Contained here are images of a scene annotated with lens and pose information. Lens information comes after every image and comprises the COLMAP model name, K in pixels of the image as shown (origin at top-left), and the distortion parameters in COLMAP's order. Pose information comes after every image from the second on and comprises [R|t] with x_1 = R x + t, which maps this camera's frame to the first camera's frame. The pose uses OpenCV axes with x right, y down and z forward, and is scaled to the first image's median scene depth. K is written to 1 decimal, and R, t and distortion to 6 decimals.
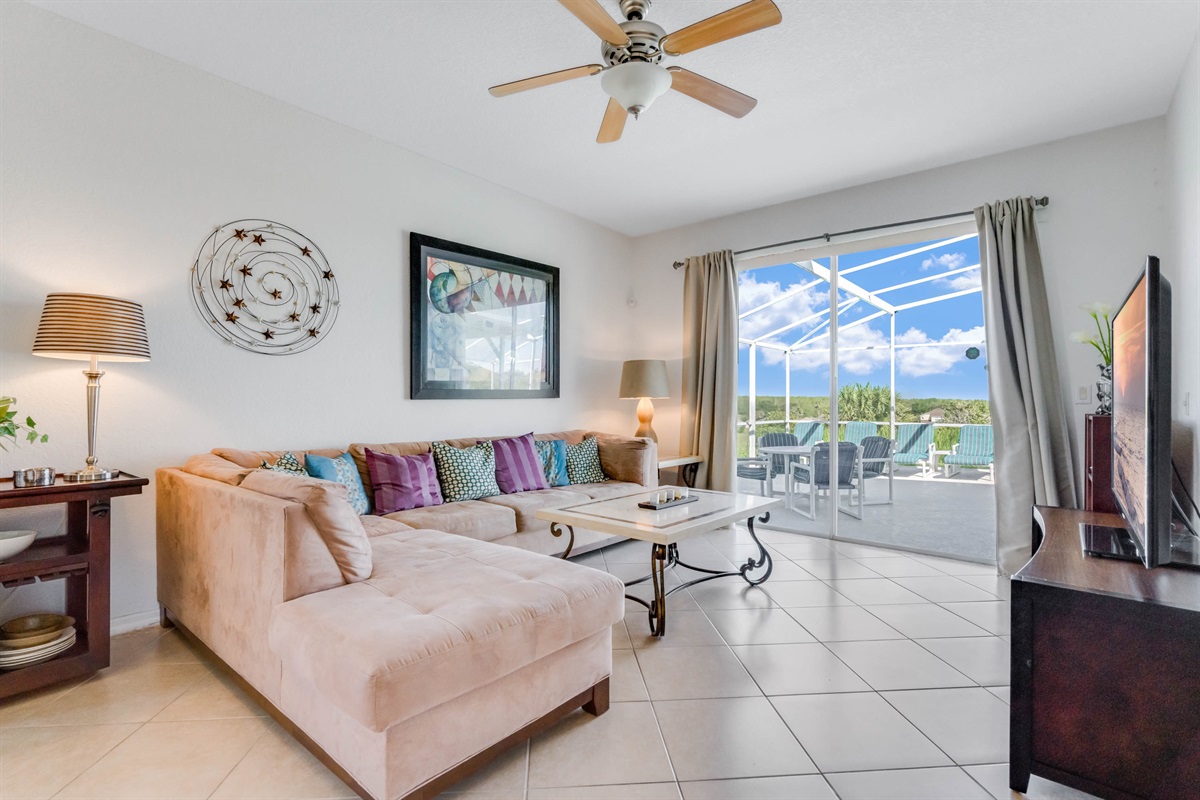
lens RADIAL K [[556.0, 0, 598.0], [0, 556.0, 400.8], [0, 0, 1]] dist [-0.005280, -0.000124]
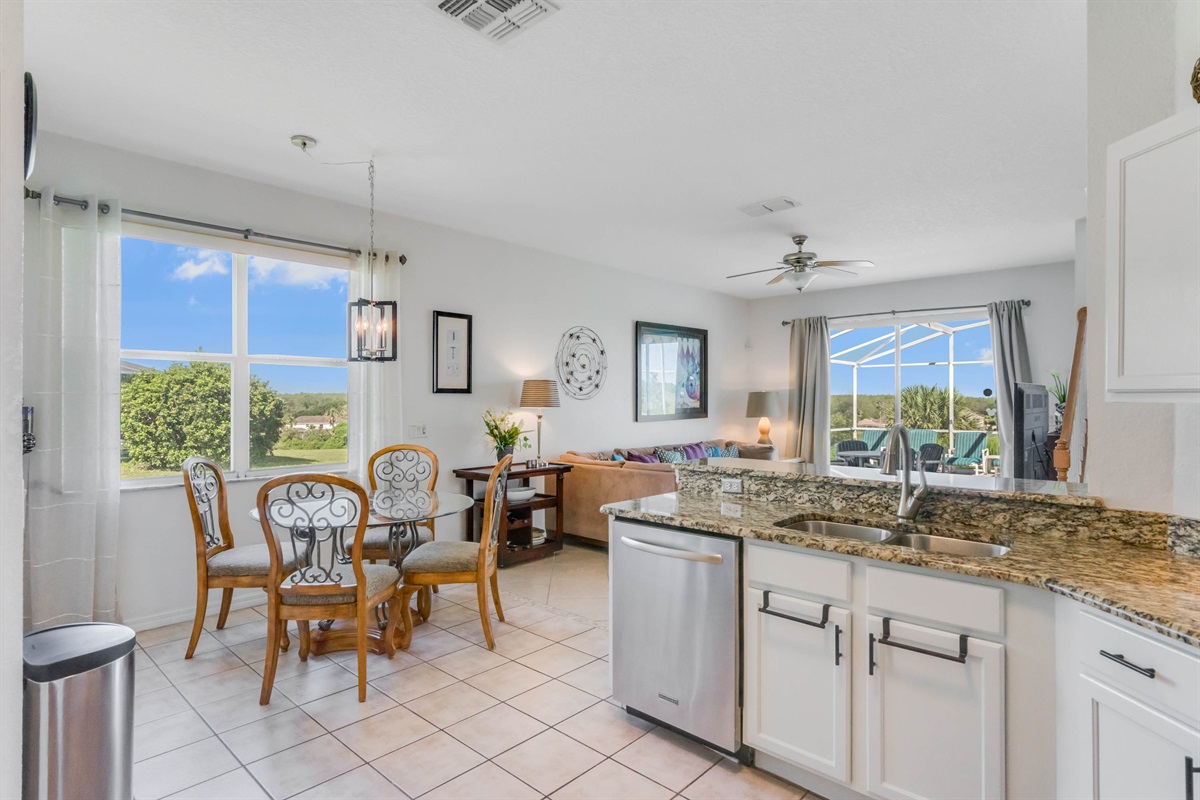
lens RADIAL K [[607.9, 0, 599.7], [0, 607.9, 399.9], [0, 0, 1]] dist [-0.006849, -0.000858]
pose [[0.998534, -0.002038, -0.054085, -0.267904], [0.001892, 0.999994, -0.002745, -0.048614], [0.054090, 0.002639, 0.998533, -0.624967]]
